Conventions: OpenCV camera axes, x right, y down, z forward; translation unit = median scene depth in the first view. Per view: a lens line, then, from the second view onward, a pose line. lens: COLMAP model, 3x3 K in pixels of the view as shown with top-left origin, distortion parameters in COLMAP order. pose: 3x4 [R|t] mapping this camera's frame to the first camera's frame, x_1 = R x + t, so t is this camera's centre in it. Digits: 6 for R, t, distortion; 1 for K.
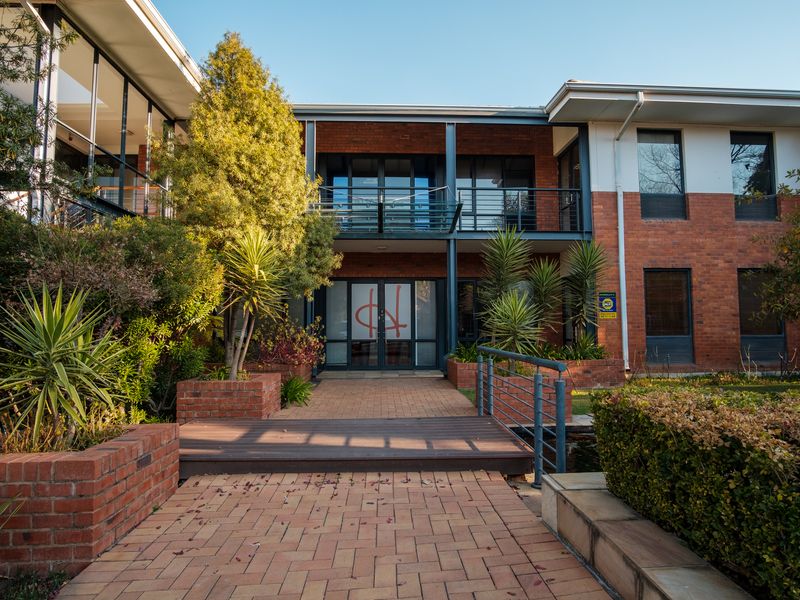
lens RADIAL K [[472.4, 0, 400.0], [0, 472.4, 300.0], [0, 0, 1]] dist [0.044661, 0.000069]
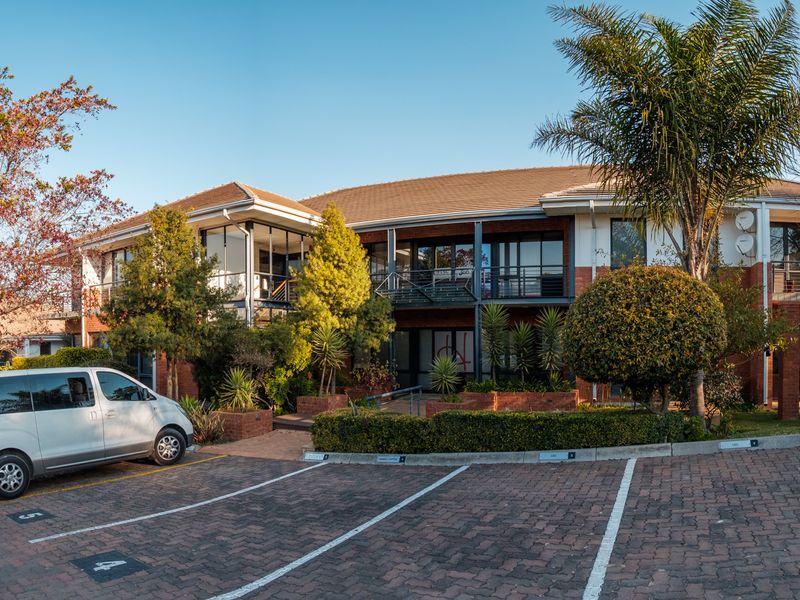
lens RADIAL K [[636.4, 0, 400.0], [0, 636.4, 300.0], [0, 0, 1]] dist [-0.001147, -0.000048]
pose [[0.887235, -0.026882, -0.460534, 0.905892], [0.032717, 0.999454, 0.004690, -0.185769], [0.460156, -0.019228, 0.887630, -0.932843]]
